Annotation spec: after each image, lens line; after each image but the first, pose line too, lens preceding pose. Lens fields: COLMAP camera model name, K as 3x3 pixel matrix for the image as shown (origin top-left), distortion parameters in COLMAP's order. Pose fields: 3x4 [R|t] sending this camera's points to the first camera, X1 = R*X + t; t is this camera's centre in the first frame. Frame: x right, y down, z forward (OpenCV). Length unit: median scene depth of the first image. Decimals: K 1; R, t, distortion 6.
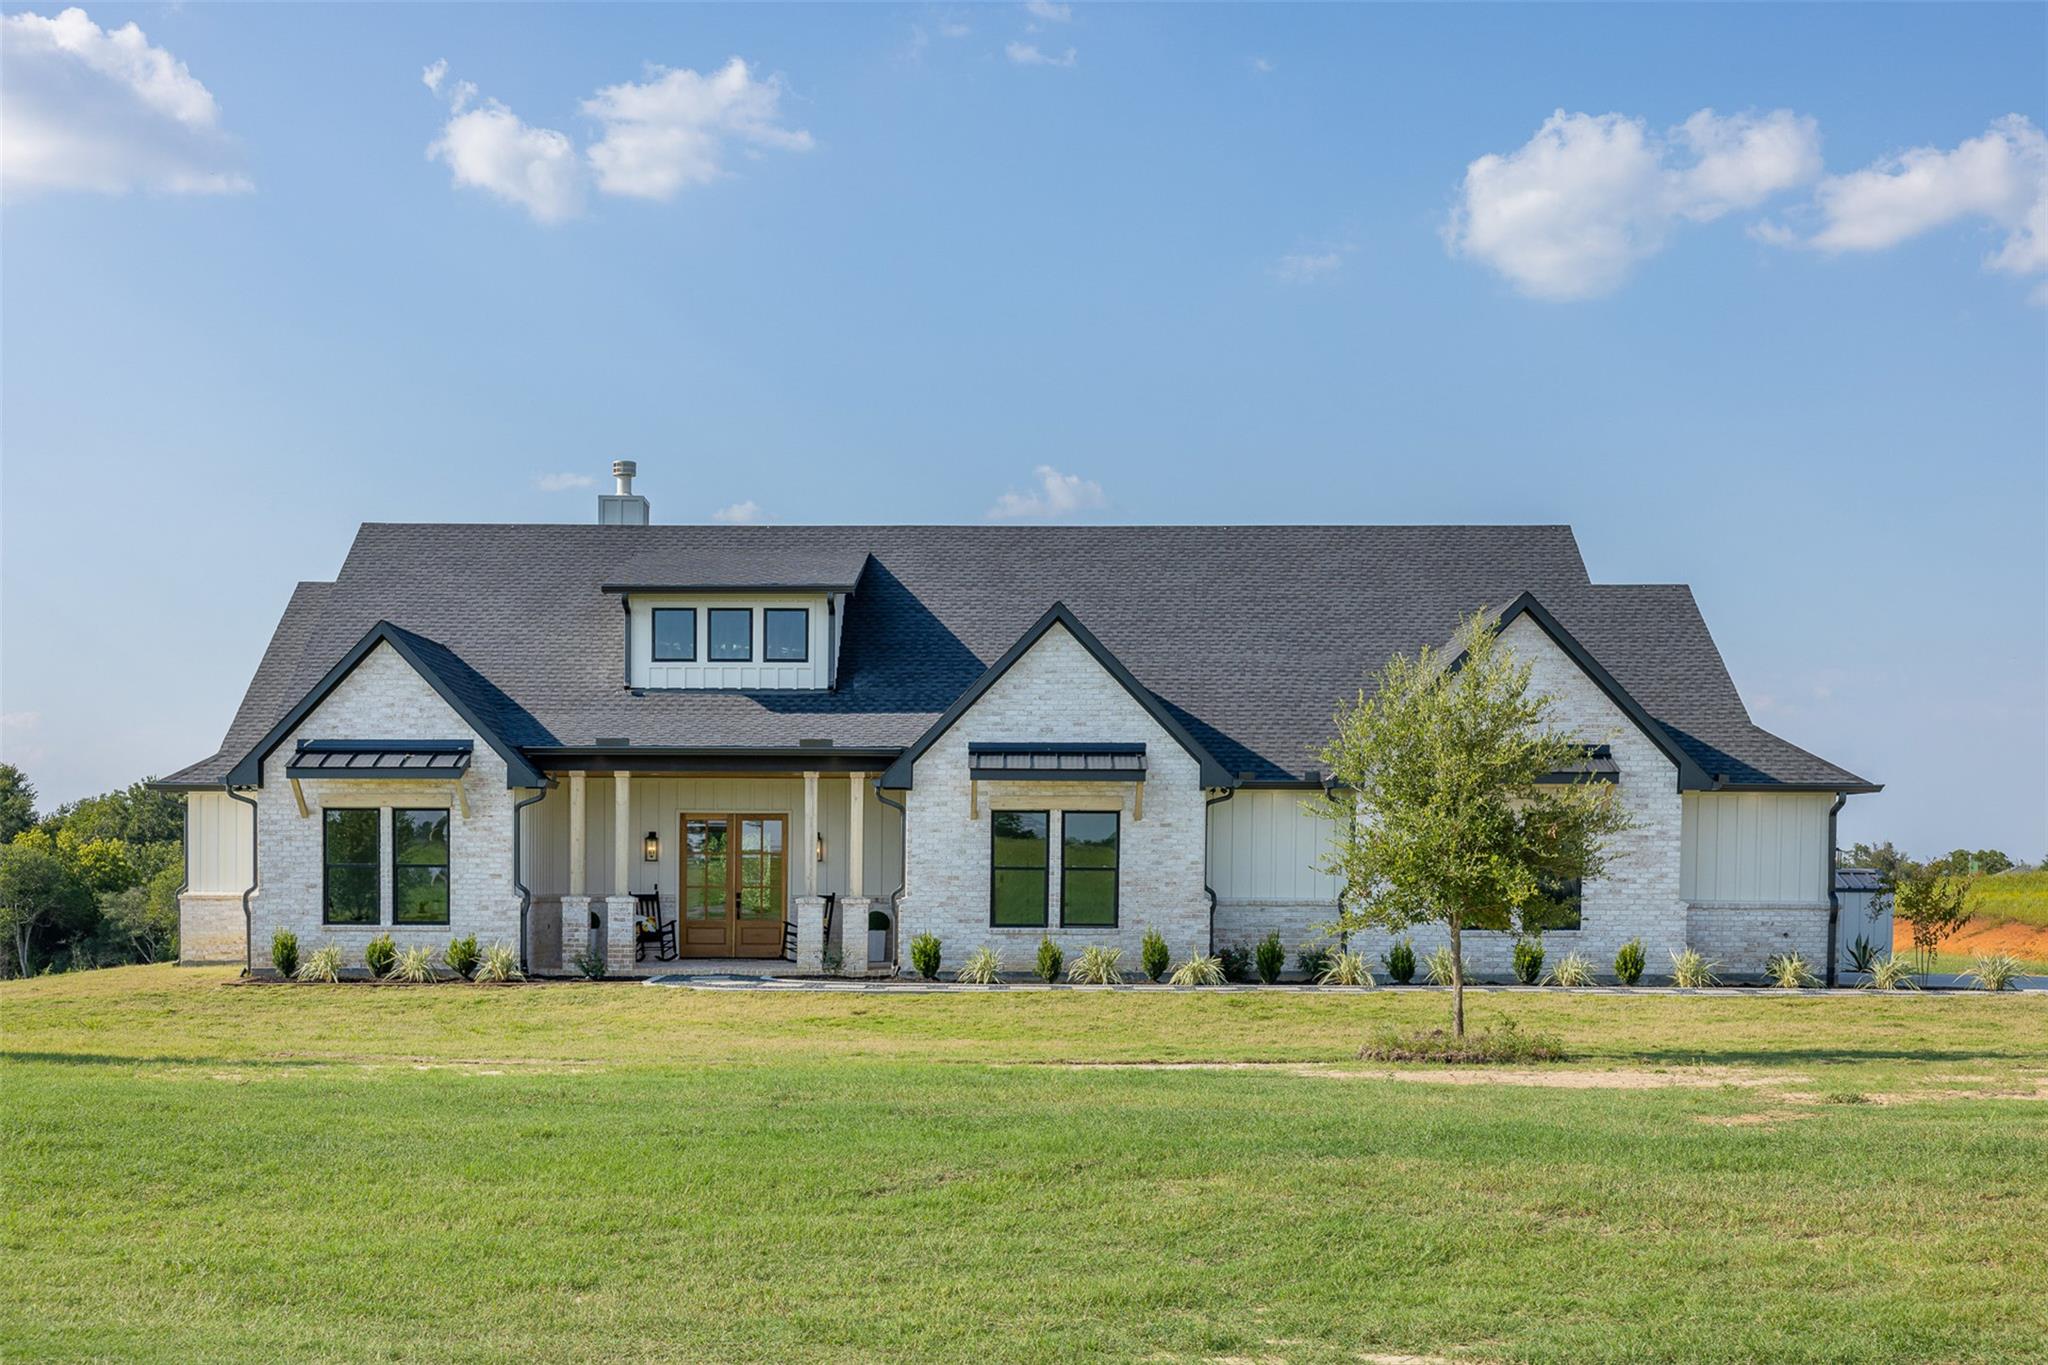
lens RADIAL K [[2969.2, 0, 1024.0], [0, 2969.2, 682.5], [0, 0, 1]] dist [-0.018852, -0.721352]
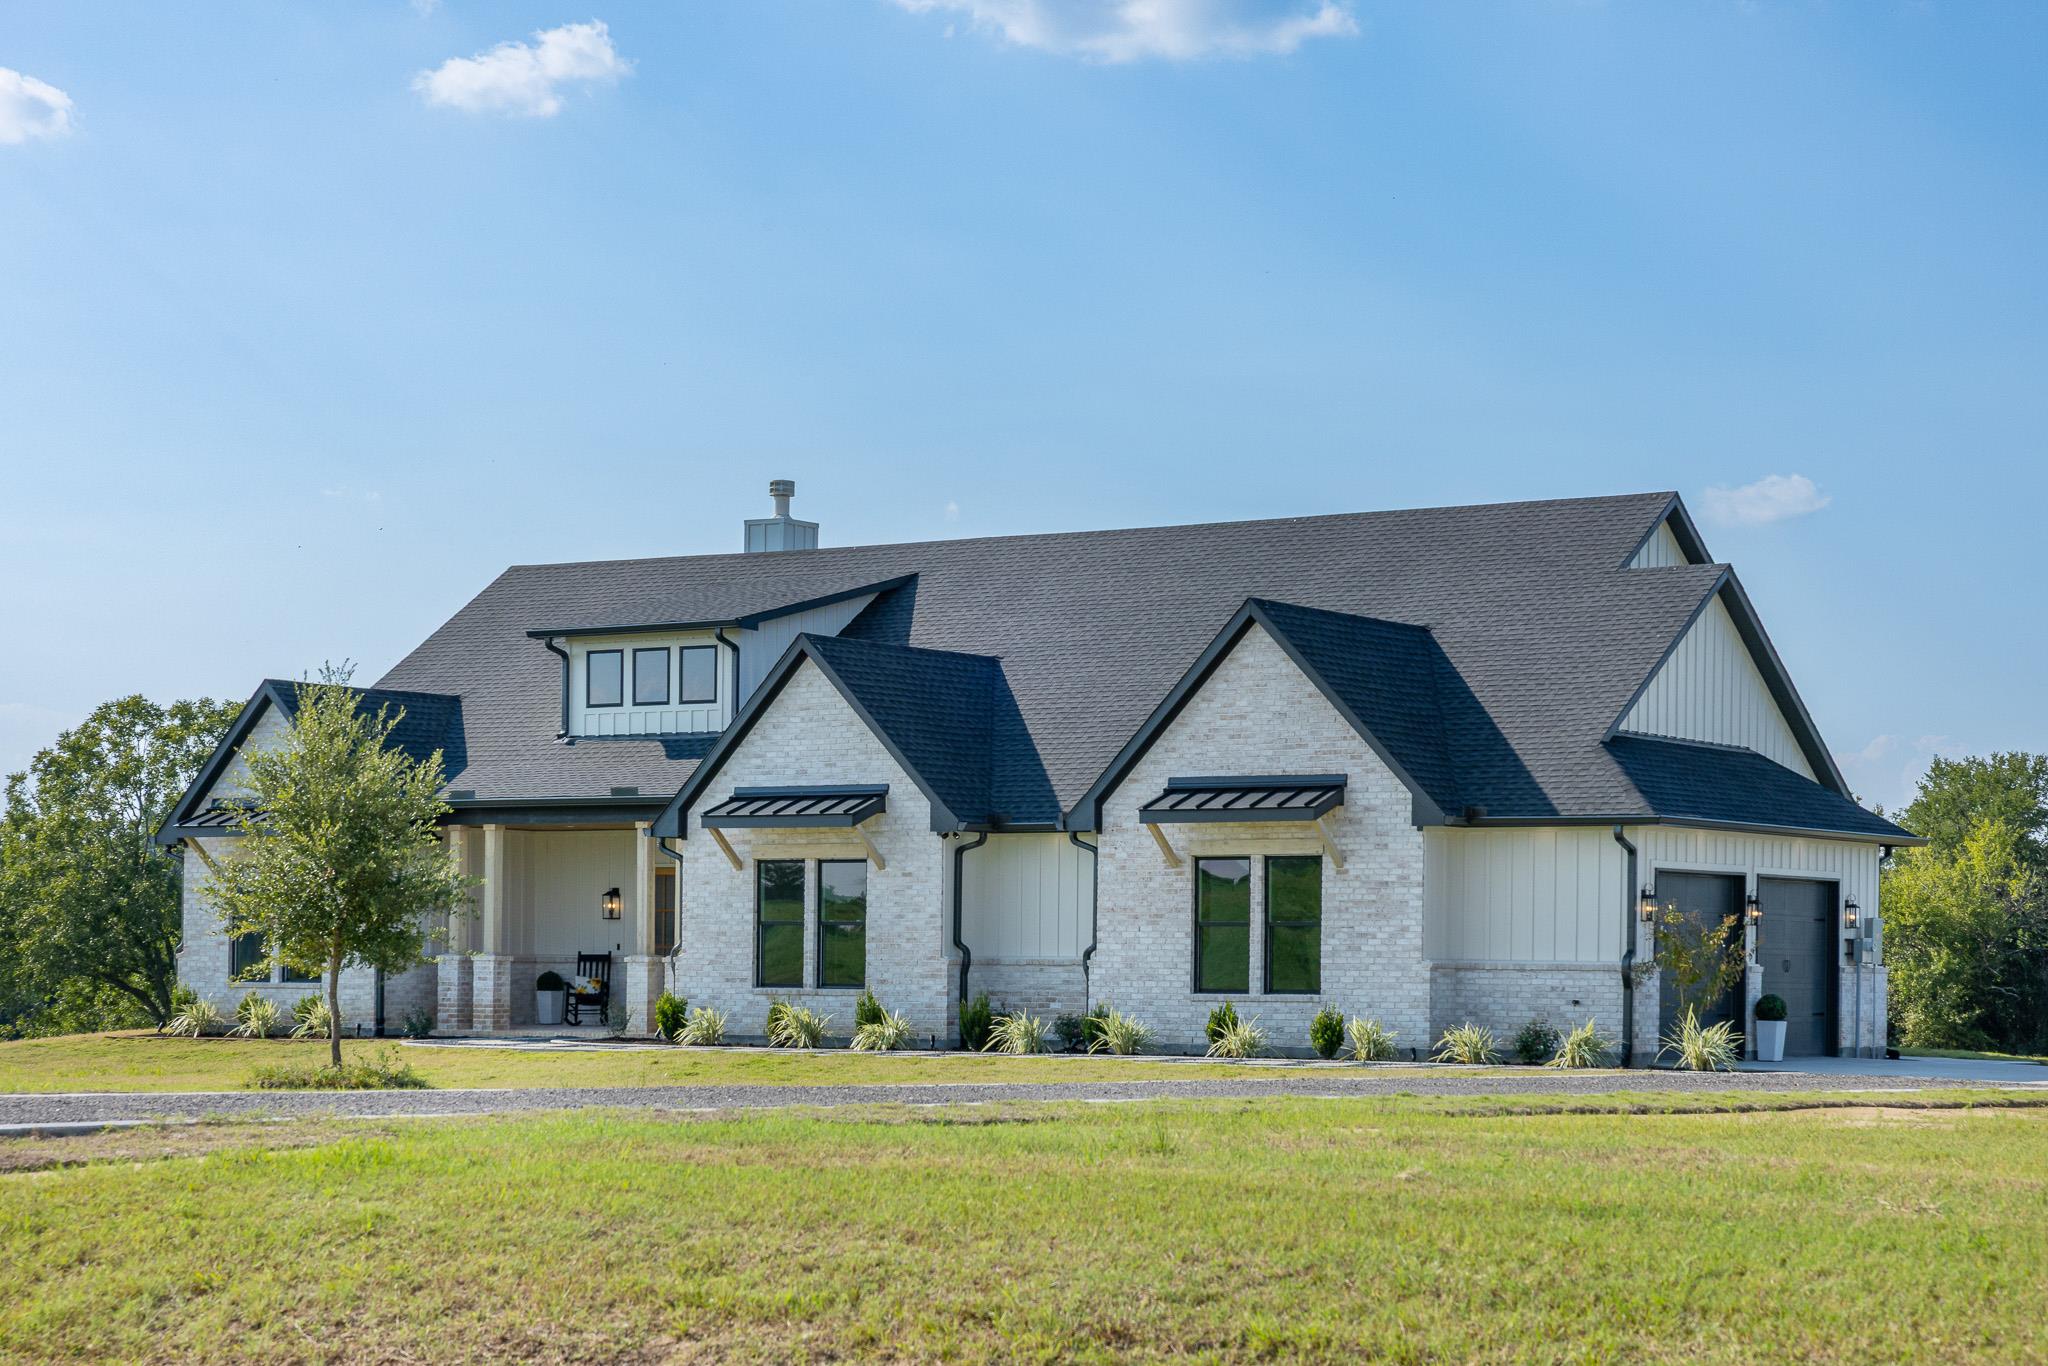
lens RADIAL K [[4111.1, 0, 1143.5], [0, 4111.1, 678.8], [0, 0, 1]] dist [0.009813, -0.061072]
pose [[0.843137, -0.036071, -0.536487, 0.765480], [0.037062, 0.999273, -0.008940, 0.002351], [0.536419, -0.012346, 0.843861, -0.014806]]
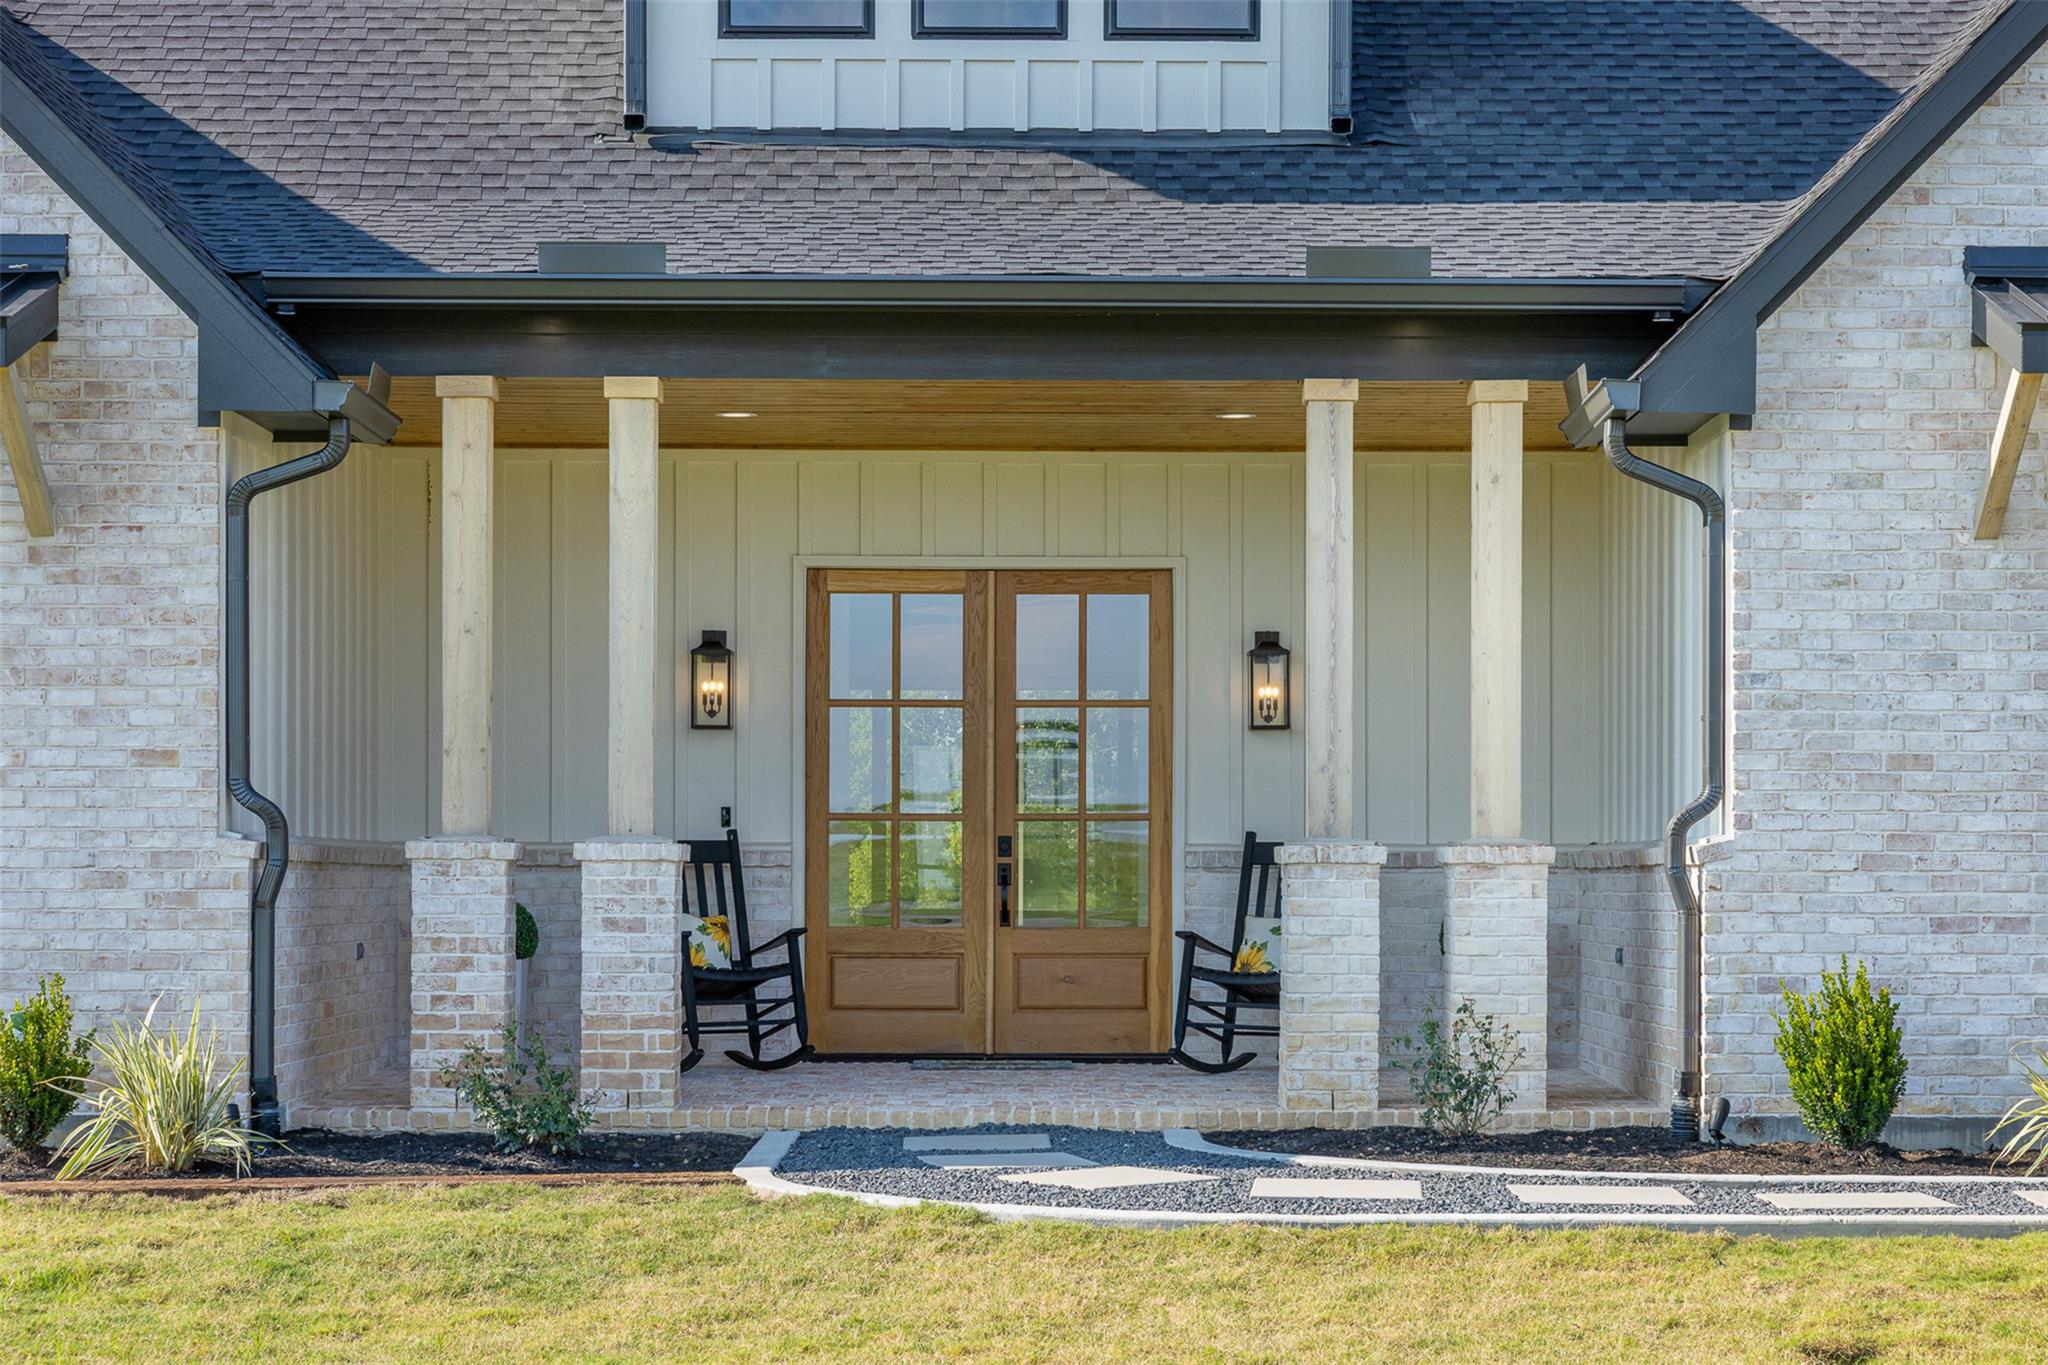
lens RADIAL K [[4111.1, 0, 1143.5], [0, 4111.1, 678.3], [0, 0, 1]] dist [0.009813, -0.061072]
pose [[0.999635, 0.000003, 0.027029, -0.099339], [-0.000386, 0.999900, 0.014160, 0.052232], [-0.027026, -0.014165, 0.999534, 0.625441]]
